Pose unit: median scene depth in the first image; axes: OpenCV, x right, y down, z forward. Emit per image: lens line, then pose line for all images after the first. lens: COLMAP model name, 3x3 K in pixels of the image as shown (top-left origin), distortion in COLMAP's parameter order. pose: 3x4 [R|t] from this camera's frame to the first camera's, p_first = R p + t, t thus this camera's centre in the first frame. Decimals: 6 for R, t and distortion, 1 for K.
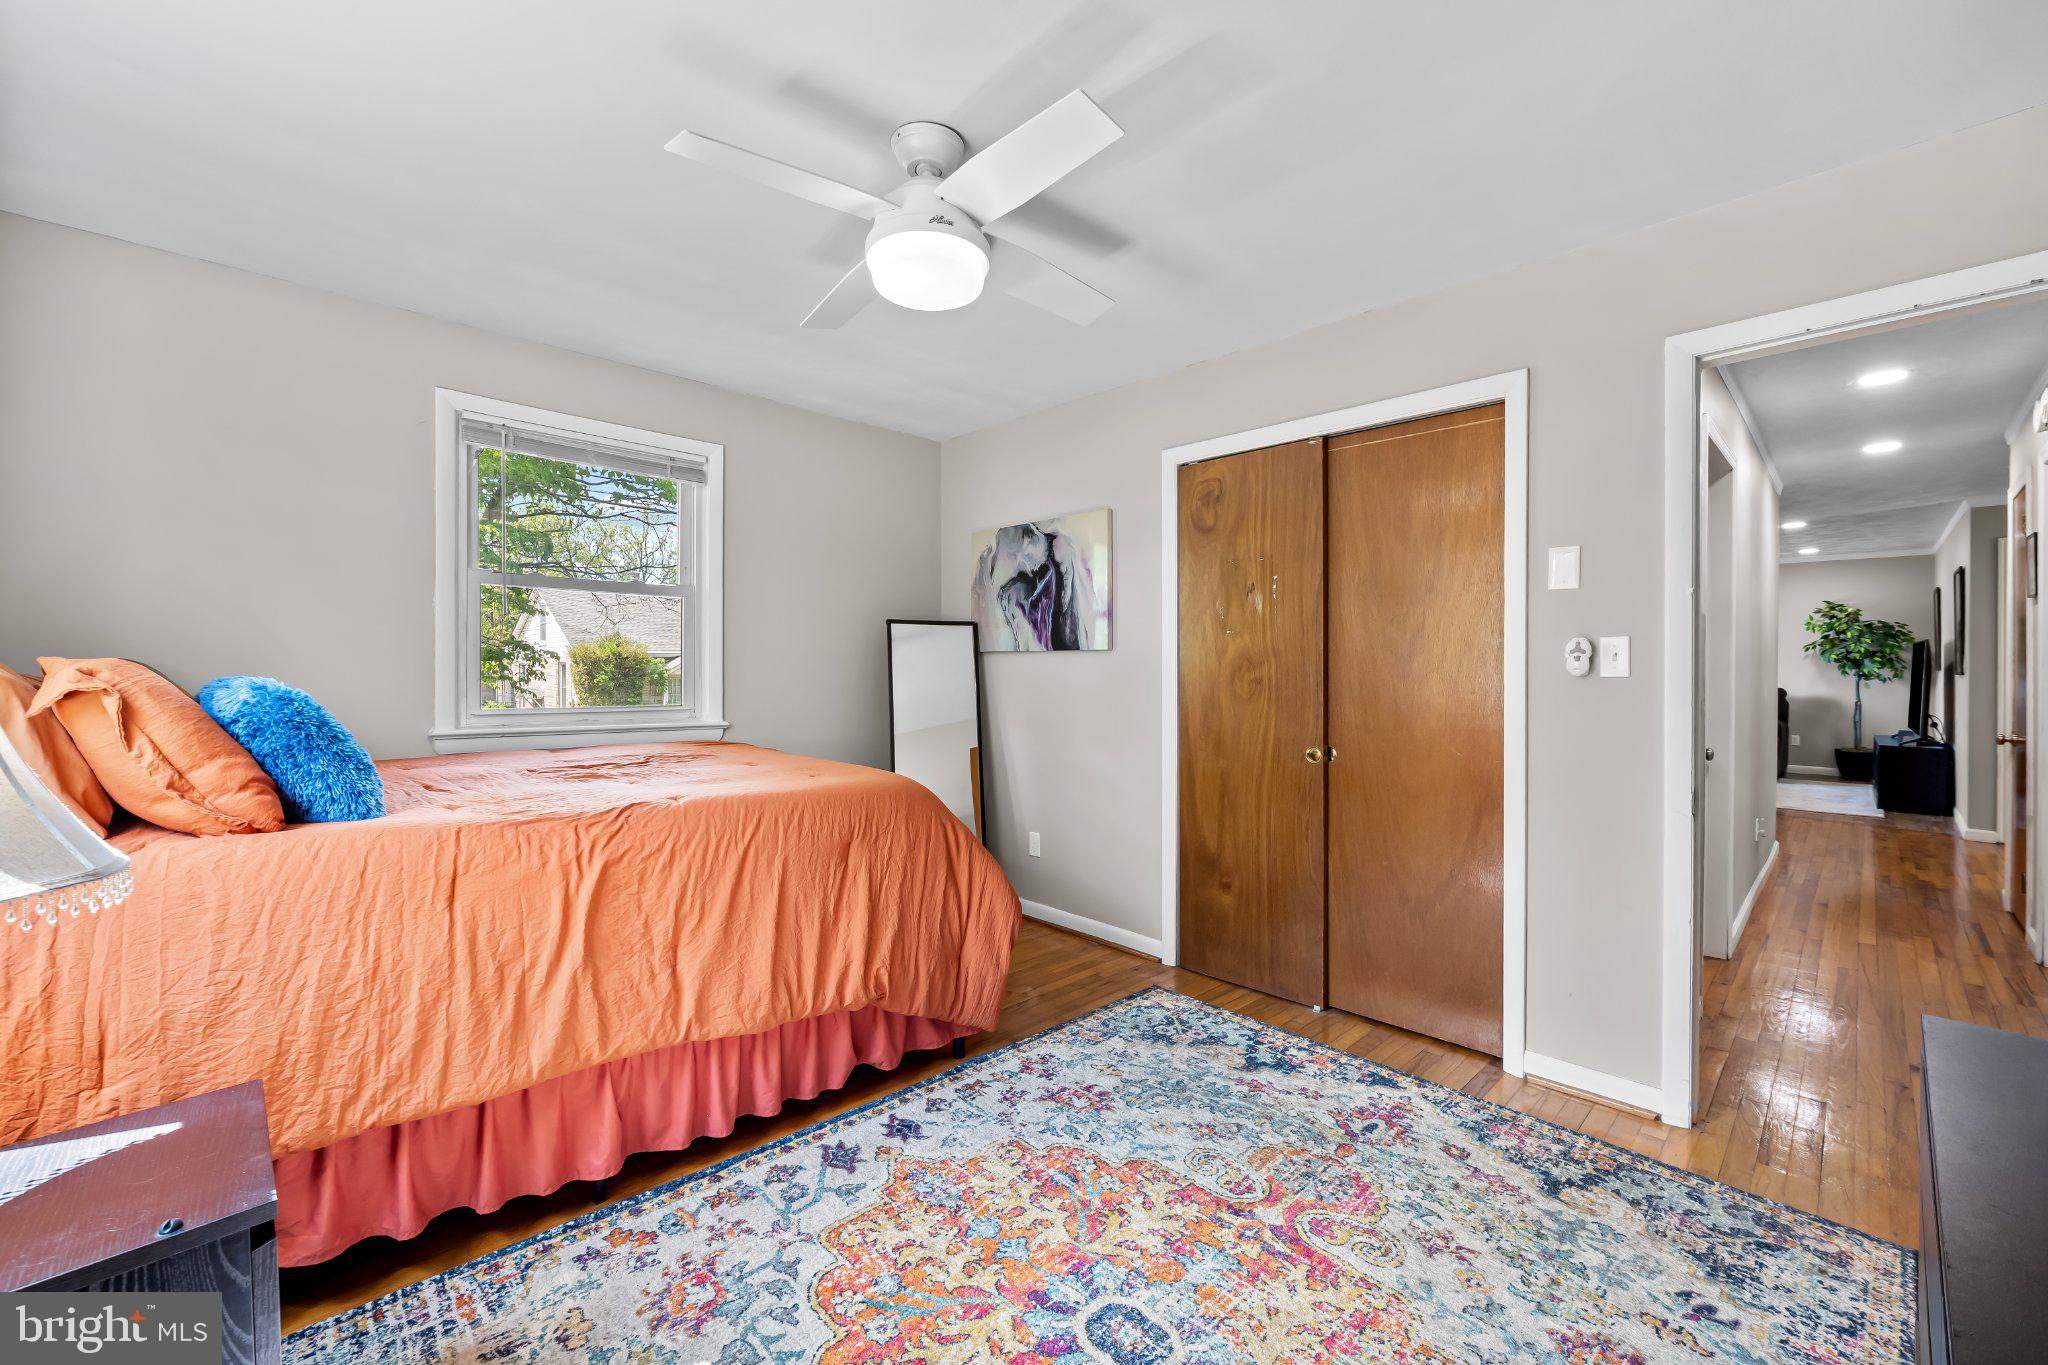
lens RADIAL K [[824.8, 0, 1024.4], [0, 824.8, 675.2], [0, 0, 1]] dist [-0.008495, 0.000726]
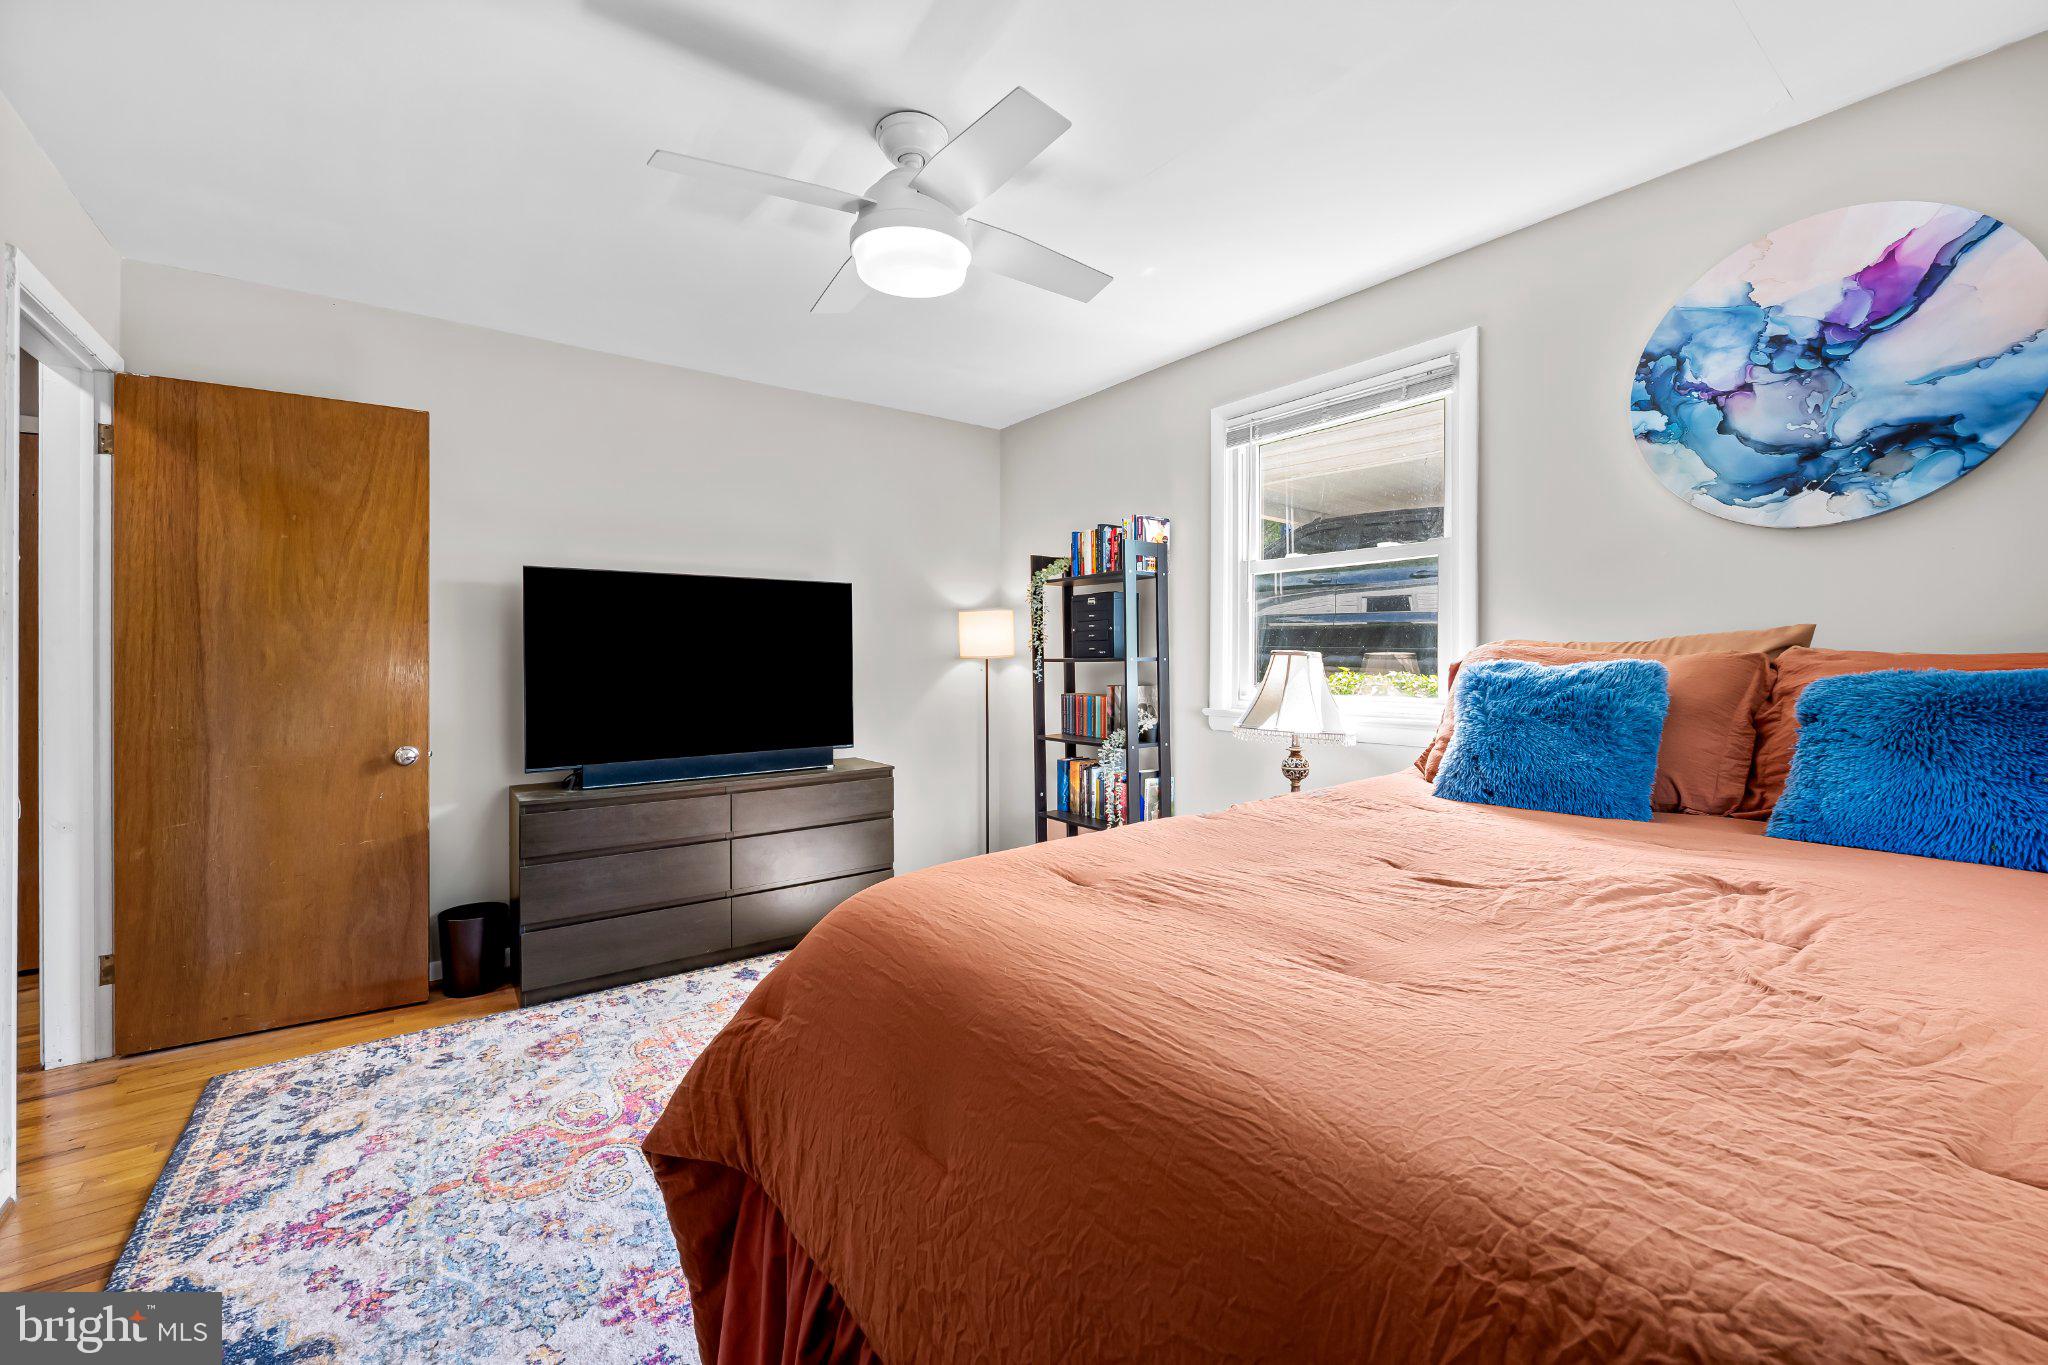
lens RADIAL K [[824.8, 0, 1028.0], [0, 824.8, 662.1], [0, 0, 1]] dist [-0.008495, 0.000726]
pose [[-0.993189, -0.003386, 0.116463, -0.359955], [-0.001712, 0.999894, 0.014465, -0.009210], [-0.116500, 0.014167, -0.993090, 1.889469]]
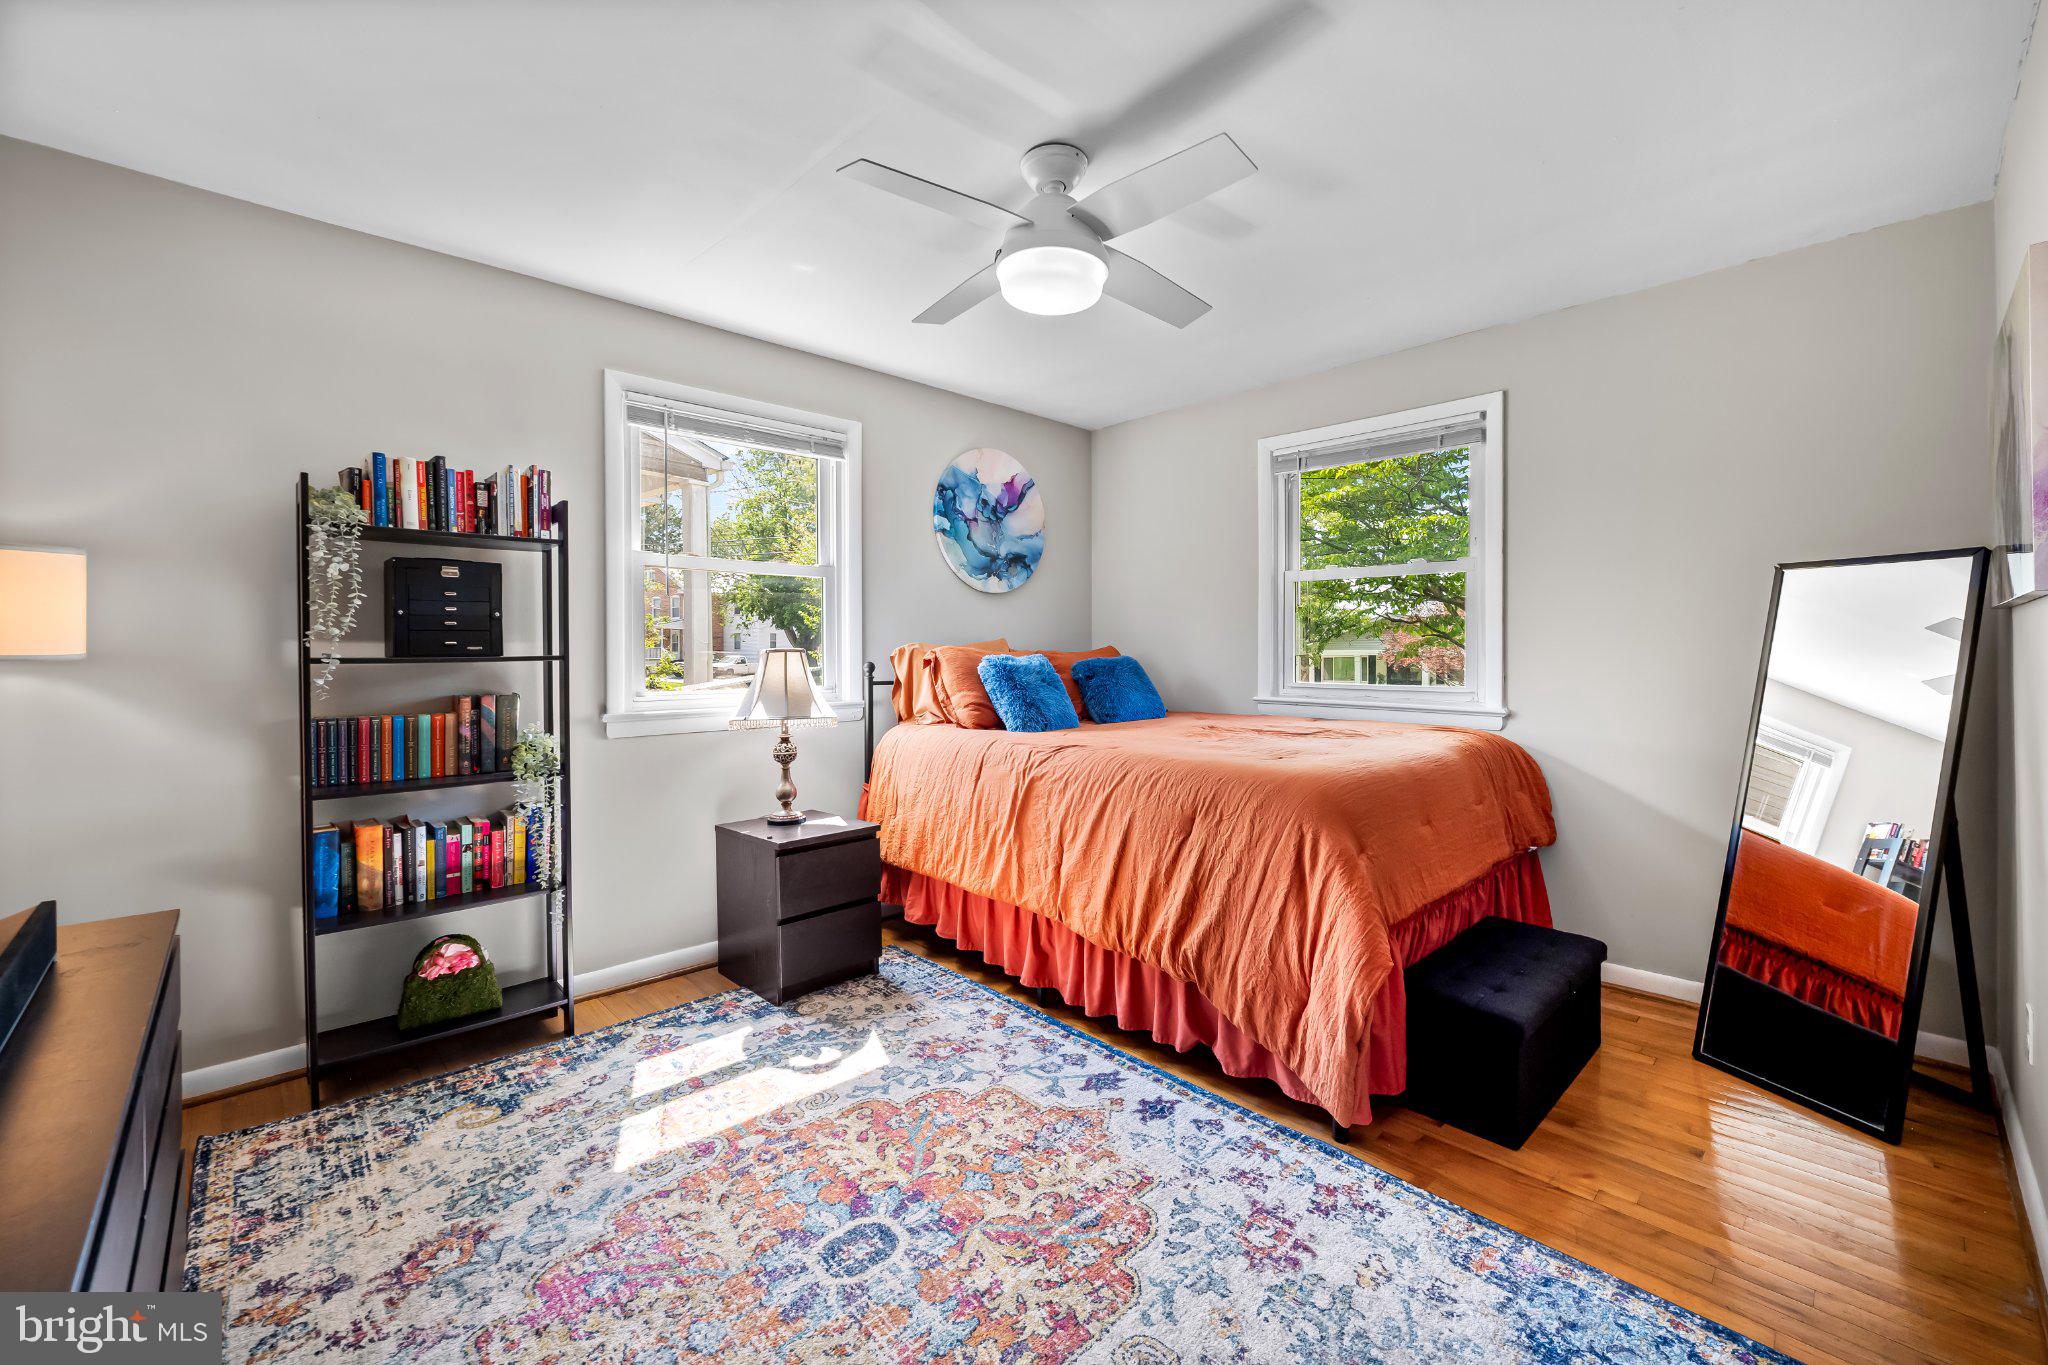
lens RADIAL K [[824.8, 0, 1027.1], [0, 824.8, 656.6], [0, 0, 1]] dist [-0.008495, 0.000726]
pose [[-0.005010, -0.000739, -0.999987, 0.923006], [-0.002611, 0.999996, -0.000726, 0.006520], [0.999984, 0.002608, -0.005011, 0.922805]]
